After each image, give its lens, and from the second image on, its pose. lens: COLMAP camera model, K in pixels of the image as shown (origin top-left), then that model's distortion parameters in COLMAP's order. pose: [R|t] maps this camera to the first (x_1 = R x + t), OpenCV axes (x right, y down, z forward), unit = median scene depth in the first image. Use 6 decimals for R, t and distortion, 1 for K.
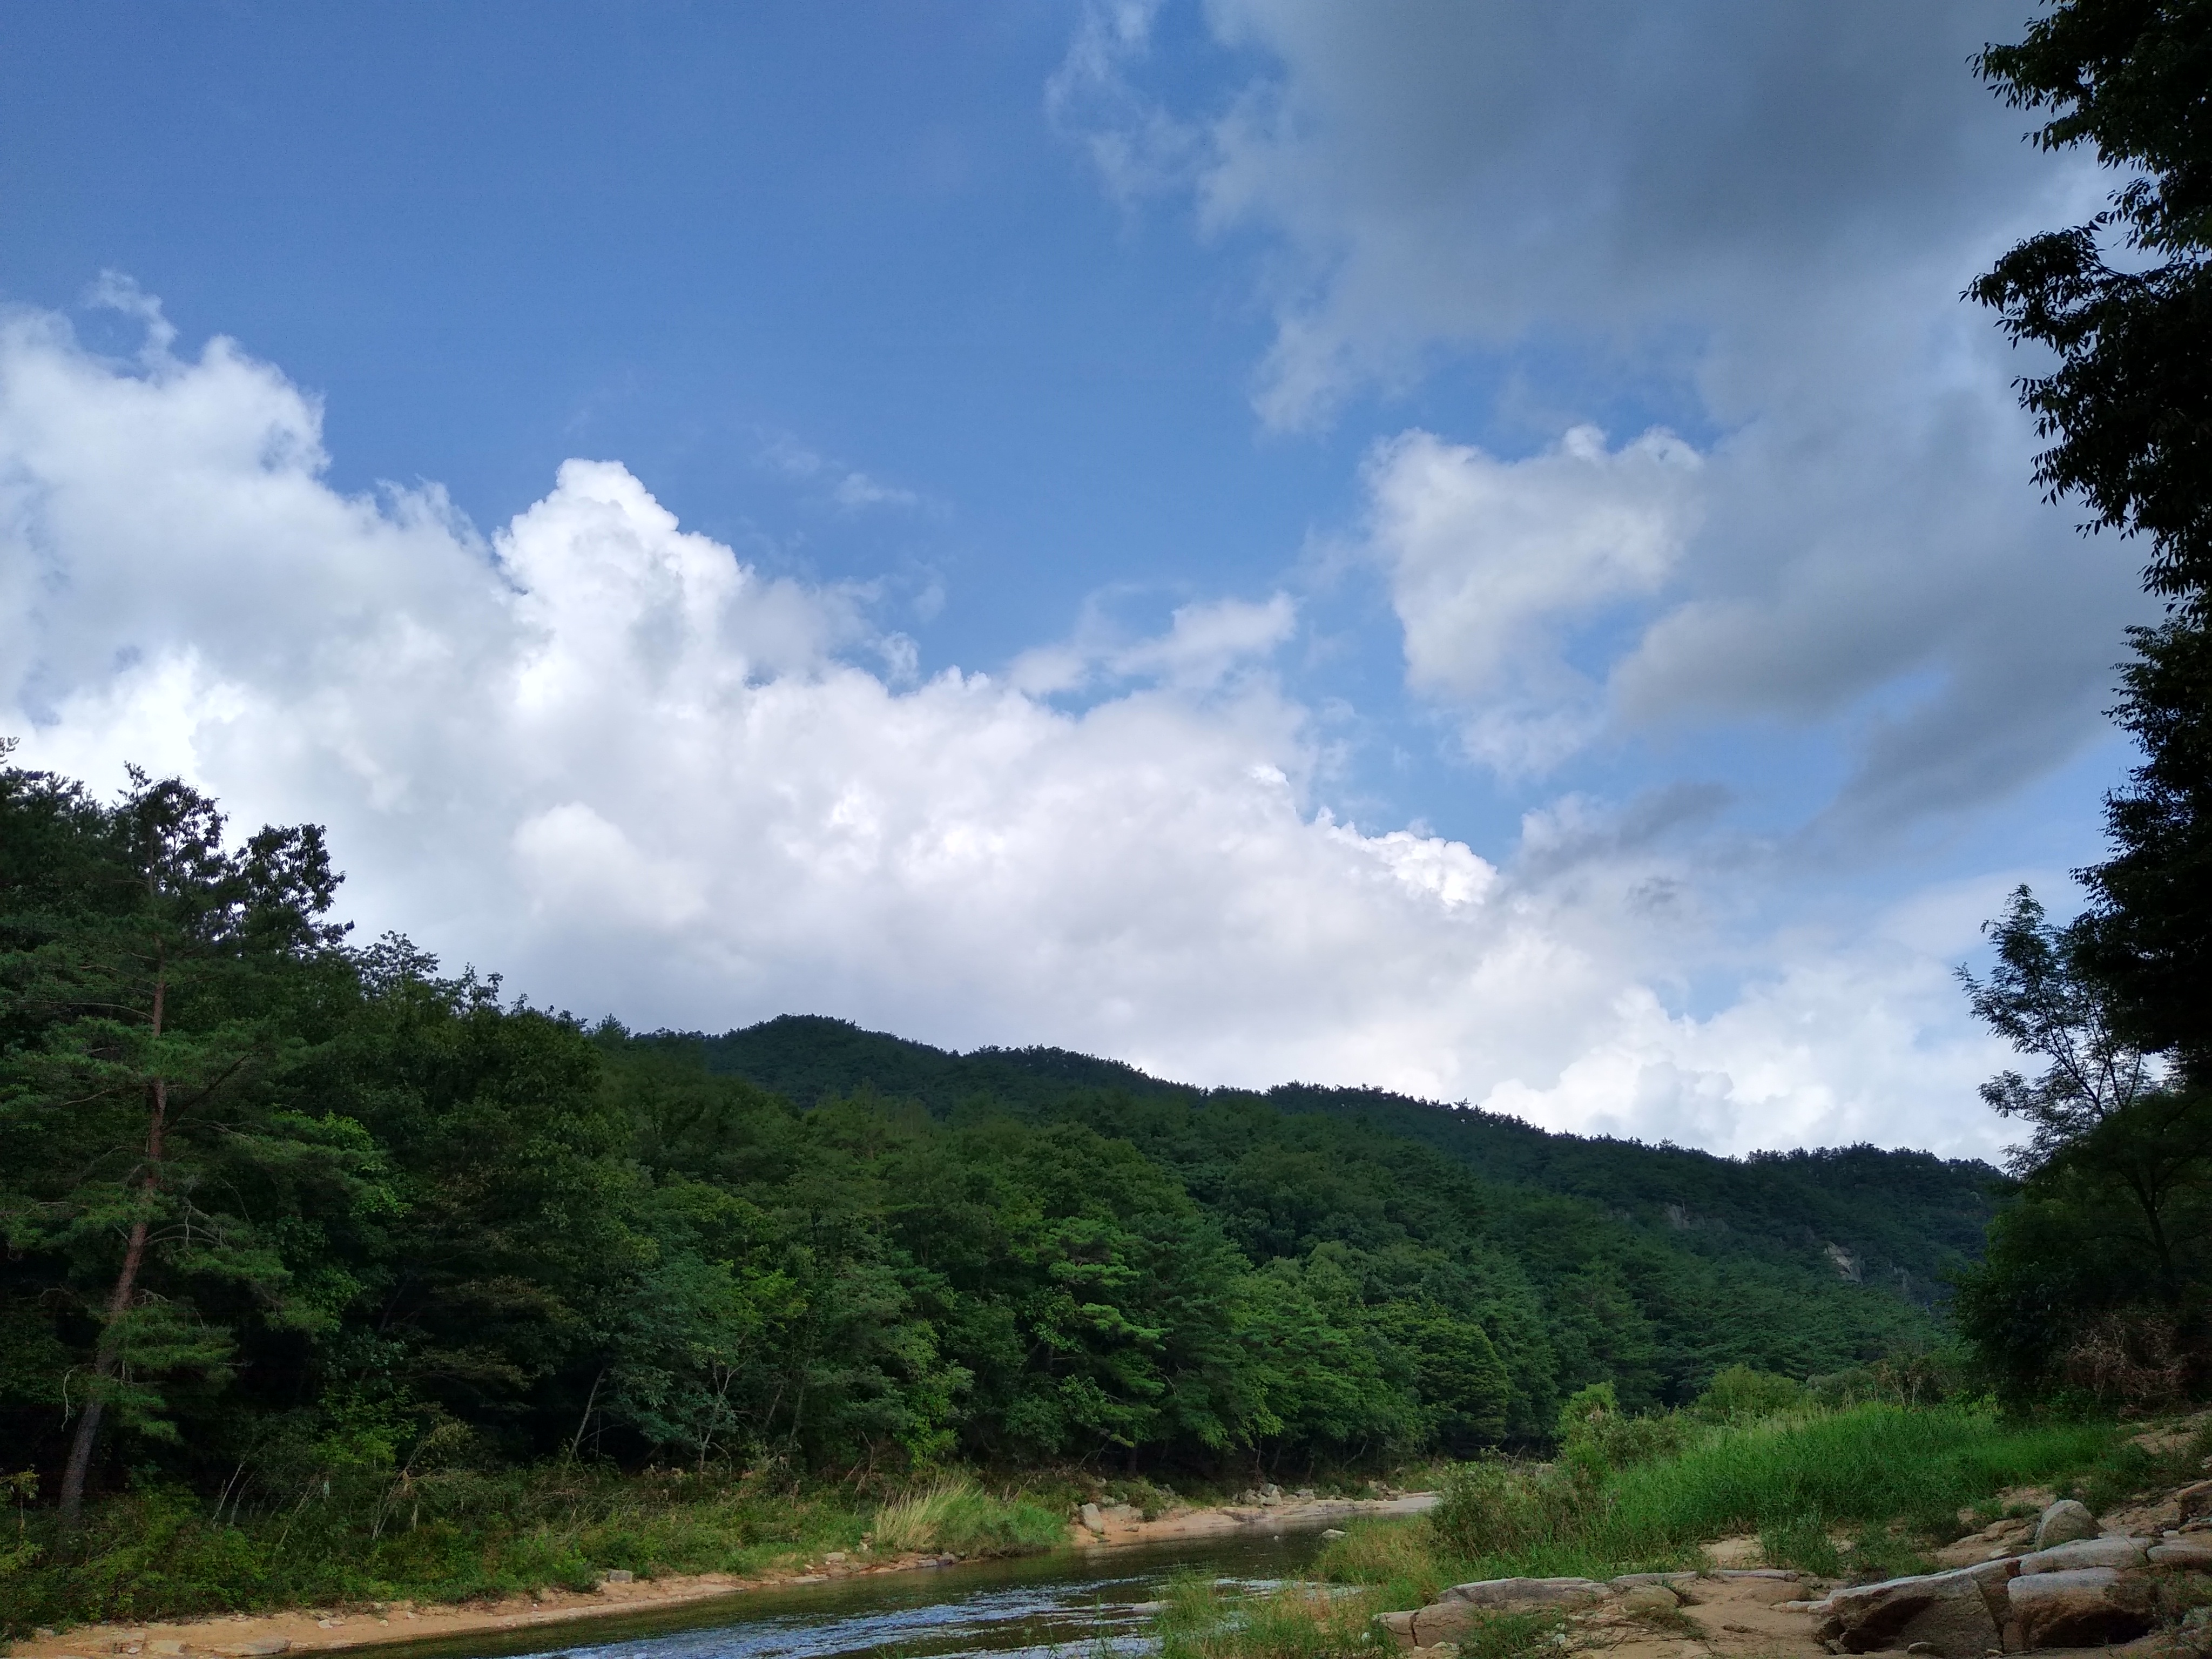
lens RADIAL K [[1715.6, 0, 1106.0], [0, 1715.6, 829.5], [0, 0, 1]] dist [0.075549, -0.120477]
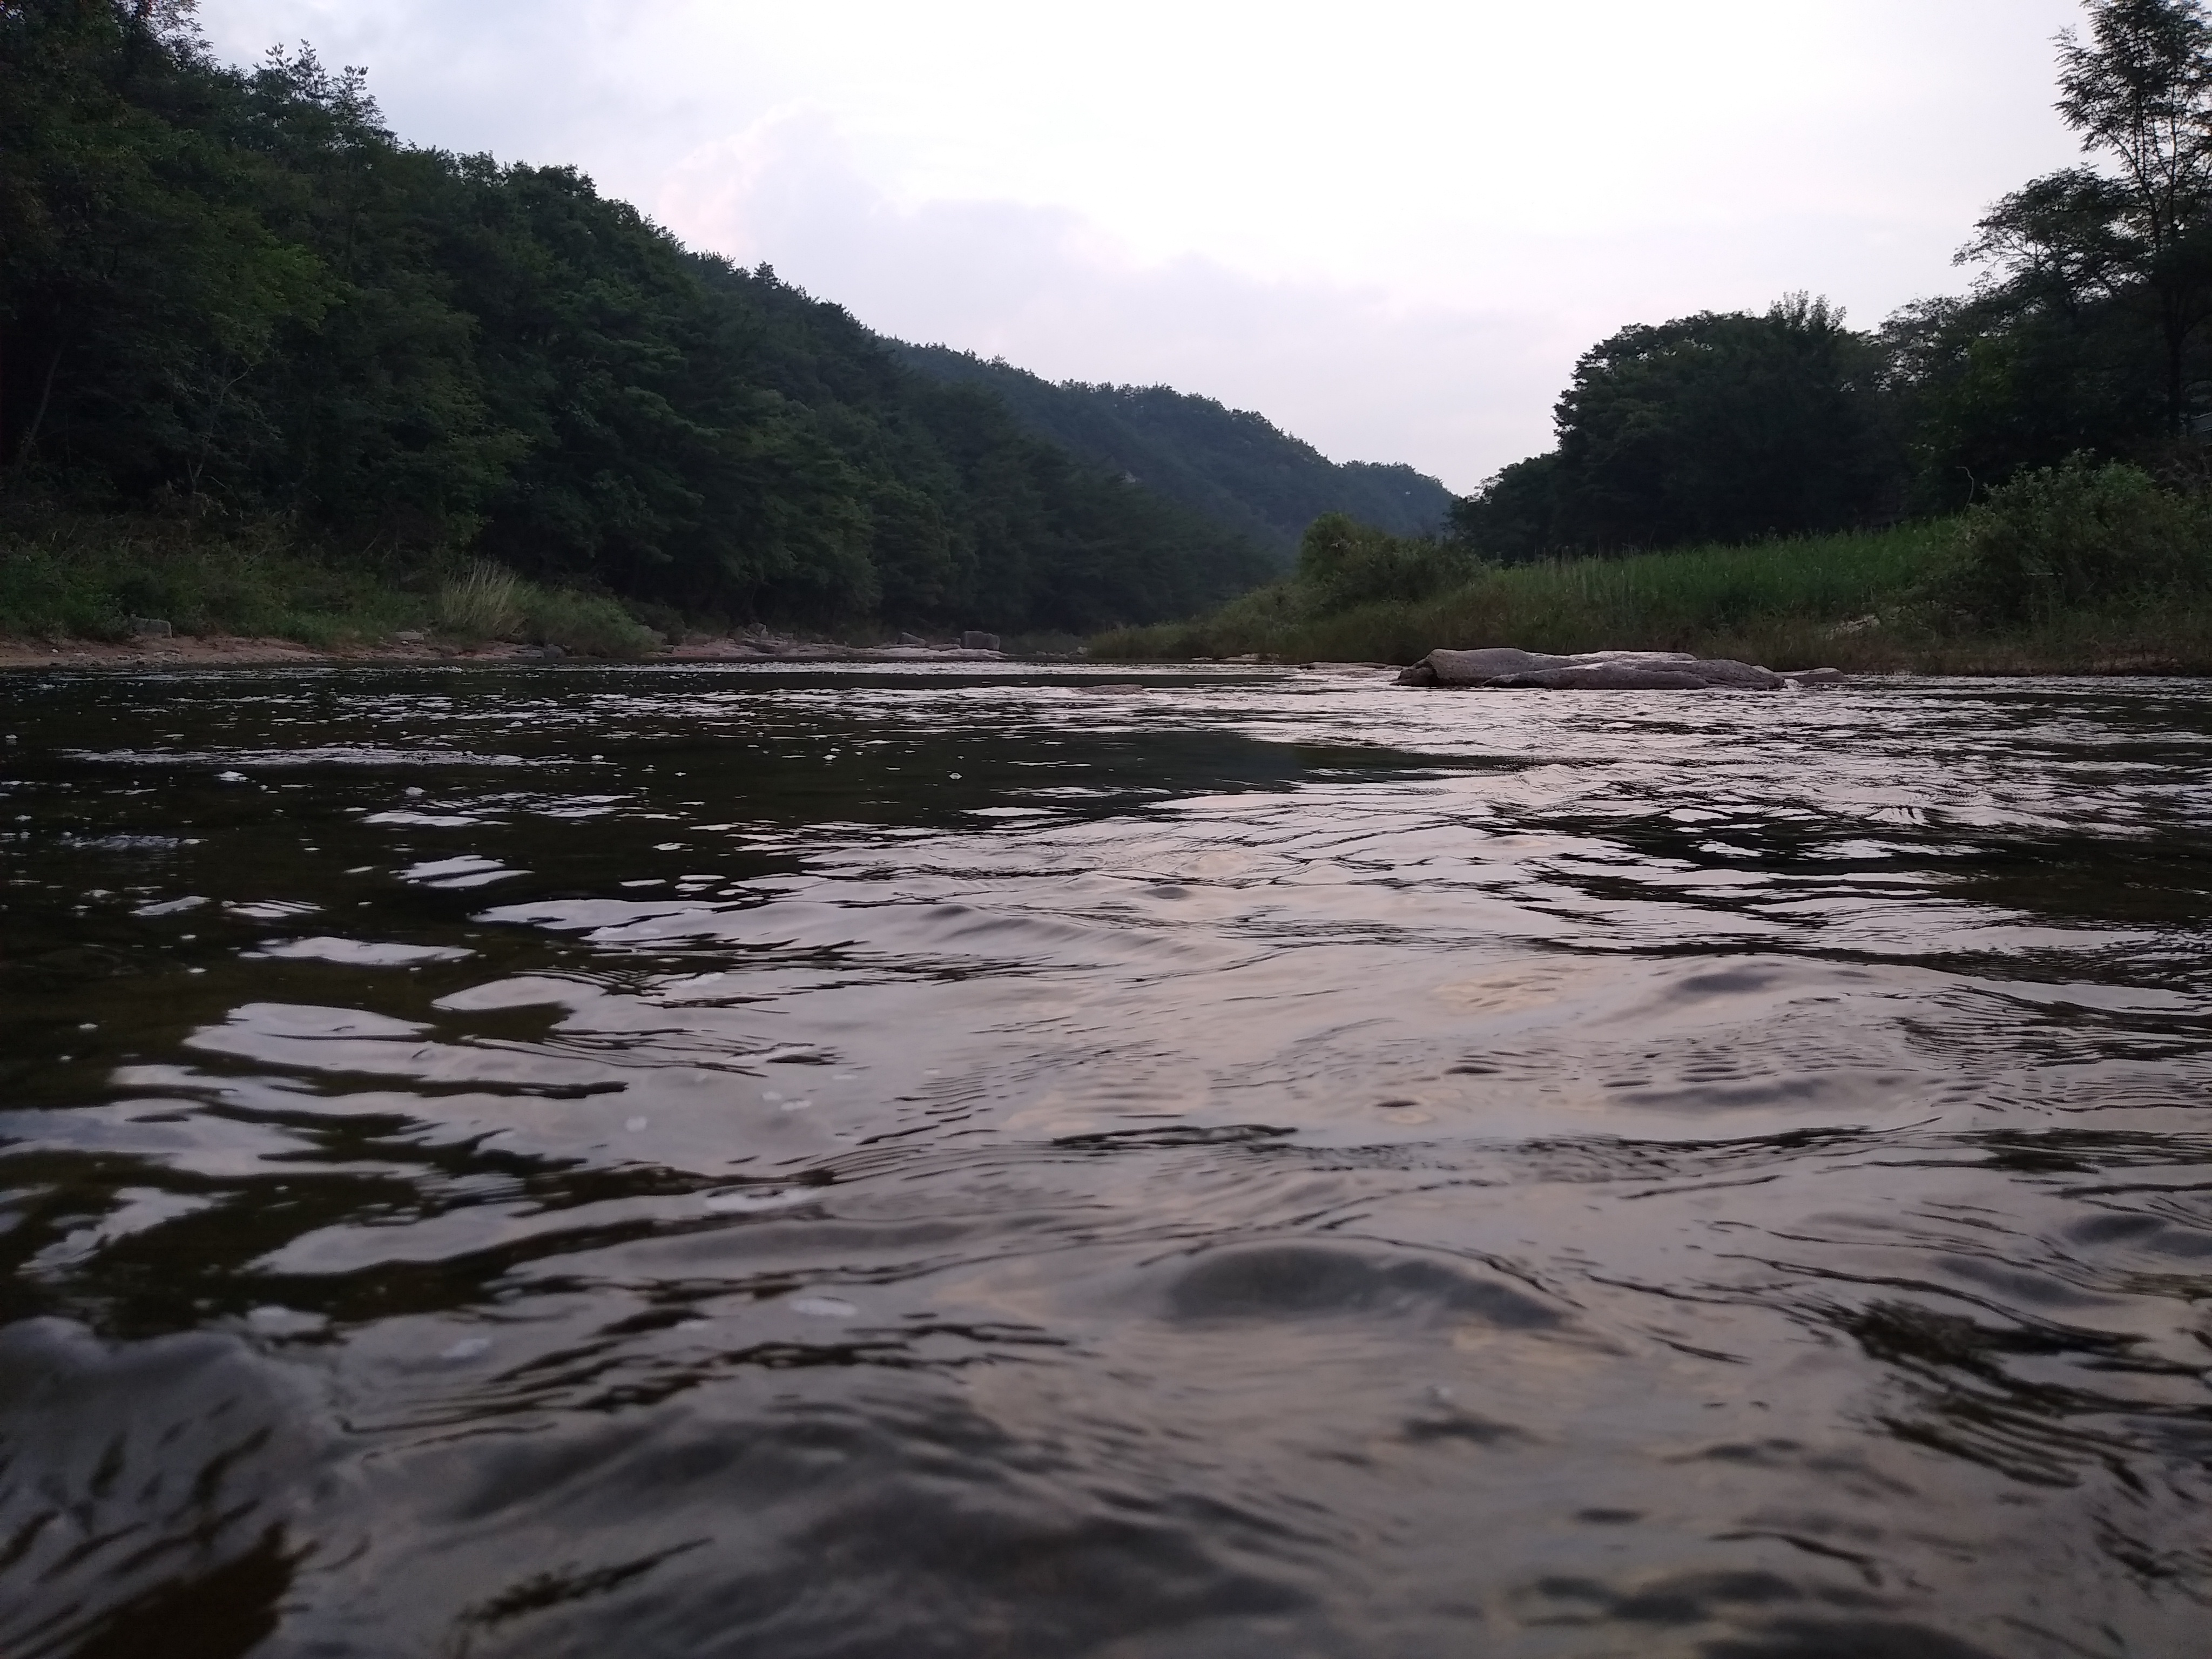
lens RADIAL K [[1715.6, 0, 1106.0], [0, 1715.6, 829.5], [0, 0, 1]] dist [0.075549, -0.120477]
pose [[0.914228, 0.021030, 0.404653, -0.076365], [-0.196420, 0.896475, 0.397179, 0.057568], [-0.354409, -0.442594, 0.823714, 0.100394]]
